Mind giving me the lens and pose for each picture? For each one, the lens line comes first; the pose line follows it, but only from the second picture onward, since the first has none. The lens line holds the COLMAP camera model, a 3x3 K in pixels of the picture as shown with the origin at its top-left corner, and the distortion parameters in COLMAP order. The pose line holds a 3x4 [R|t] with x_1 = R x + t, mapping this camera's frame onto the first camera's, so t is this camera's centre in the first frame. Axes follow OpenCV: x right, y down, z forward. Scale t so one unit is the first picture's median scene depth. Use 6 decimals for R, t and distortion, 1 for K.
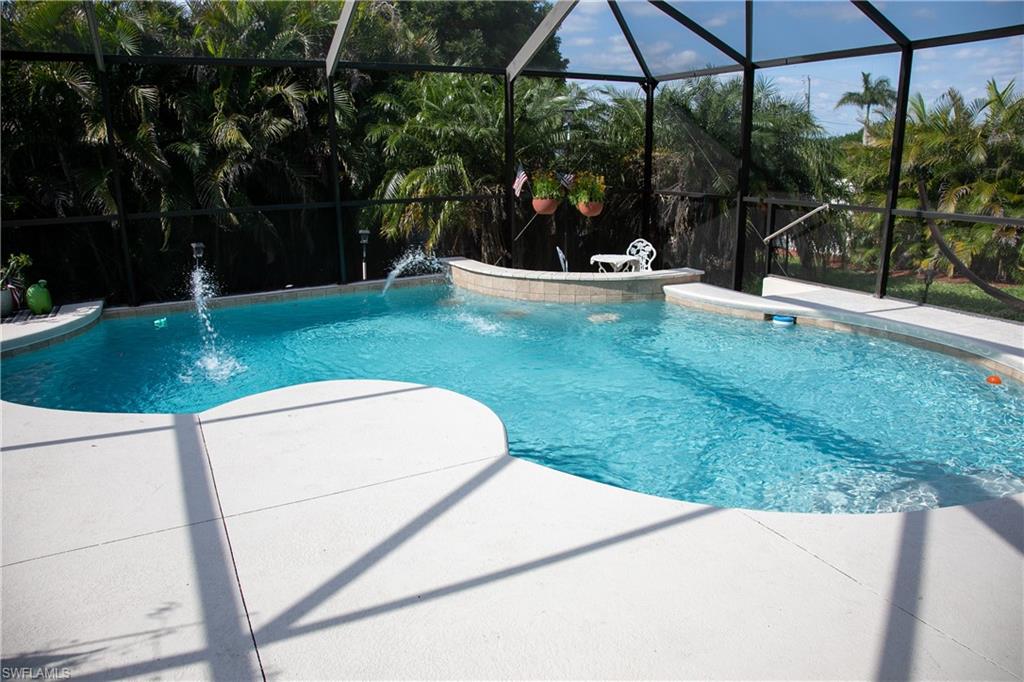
lens RADIAL K [[701.2, 0, 512.5], [0, 701.2, 344.5], [0, 0, 1]] dist [-0.120277, 0.070284]
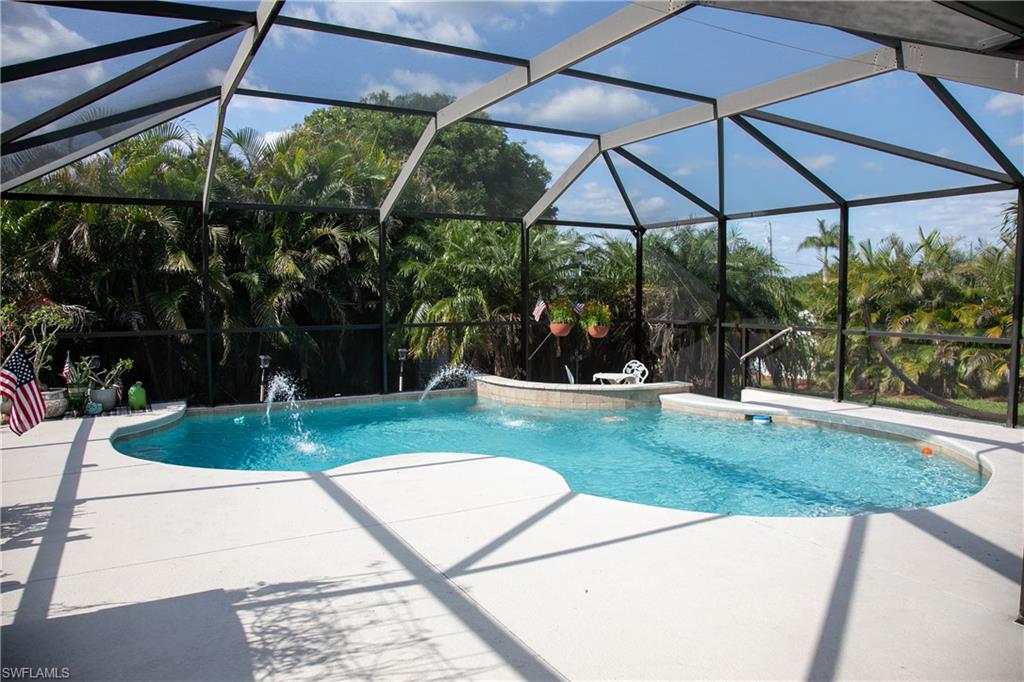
lens RADIAL K [[701.2, 0, 512.5], [0, 701.2, 344.5], [0, 0, 1]] dist [-0.120277, 0.070284]
pose [[0.999351, 0.007254, 0.035280, -0.062717], [-0.000320, 0.981259, -0.192695, 0.048851], [-0.036017, 0.192558, 0.980624, -0.144463]]
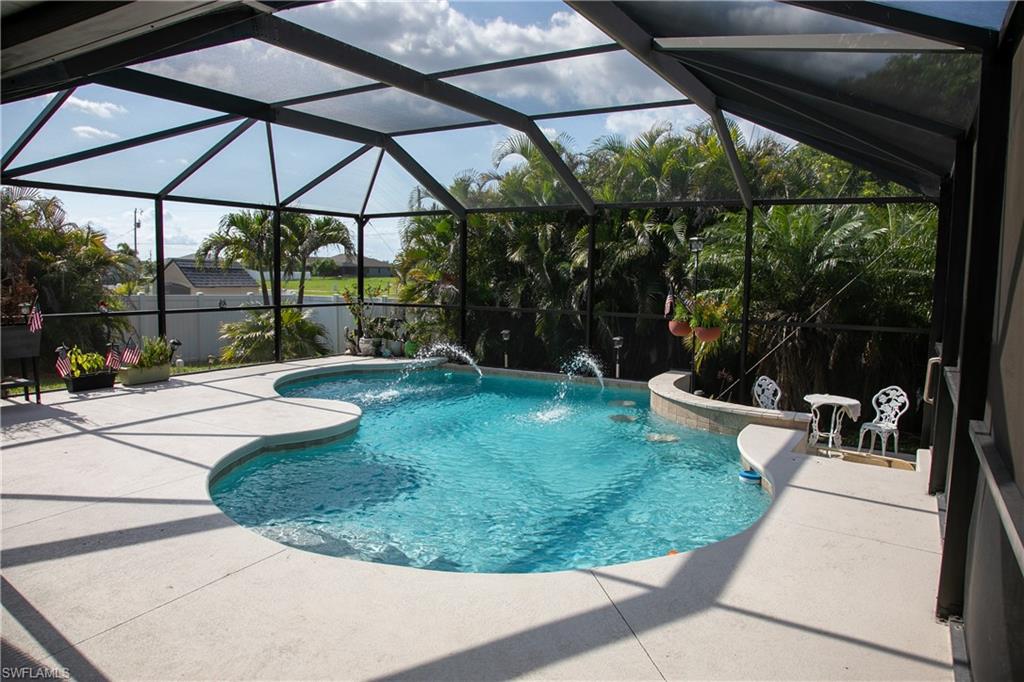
lens RADIAL K [[701.2, 0, 512.5], [0, 701.2, 344.5], [0, 0, 1]] dist [-0.120277, 0.070284]
pose [[0.514760, 0.111822, -0.850011, 0.659423], [-0.244950, 0.969312, -0.020823, -0.072450], [0.821597, 0.218929, 0.526354, 0.181569]]
